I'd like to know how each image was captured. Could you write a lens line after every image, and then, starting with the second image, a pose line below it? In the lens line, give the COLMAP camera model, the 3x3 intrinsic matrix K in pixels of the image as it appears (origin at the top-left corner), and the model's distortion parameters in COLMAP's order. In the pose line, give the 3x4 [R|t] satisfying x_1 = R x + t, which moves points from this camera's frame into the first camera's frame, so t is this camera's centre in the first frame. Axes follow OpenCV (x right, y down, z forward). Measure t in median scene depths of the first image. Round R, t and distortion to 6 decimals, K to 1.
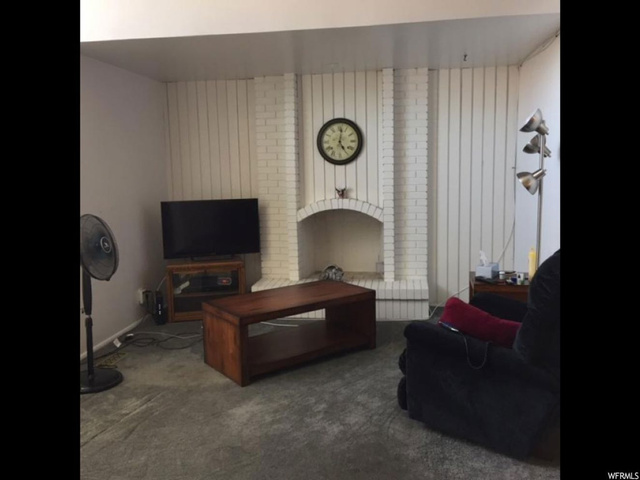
lens RADIAL K [[546.9, 0, 320.5], [0, 546.9, 240.3], [0, 0, 1]] dist [0.050172, -0.005240]
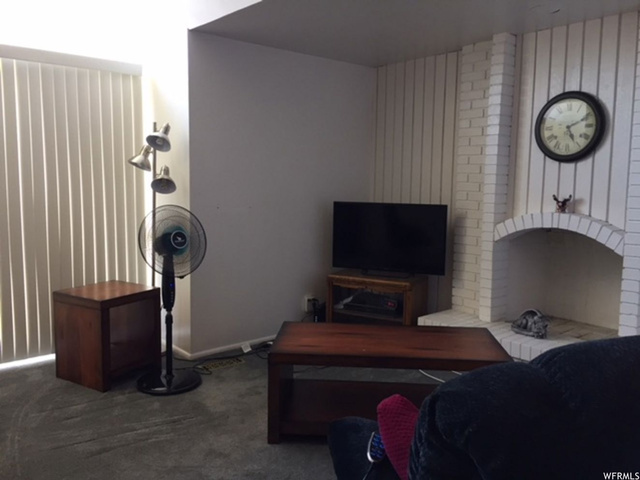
lens RADIAL K [[547.9, 0, 319.8], [0, 547.9, 238.9], [0, 0, 1]] dist [0.050110, -0.029659]
pose [[0.759637, 0.103583, -0.642046, 0.249169], [-0.117299, 0.992866, 0.021400, -0.025015], [0.639682, 0.059055, 0.766367, 0.302450]]
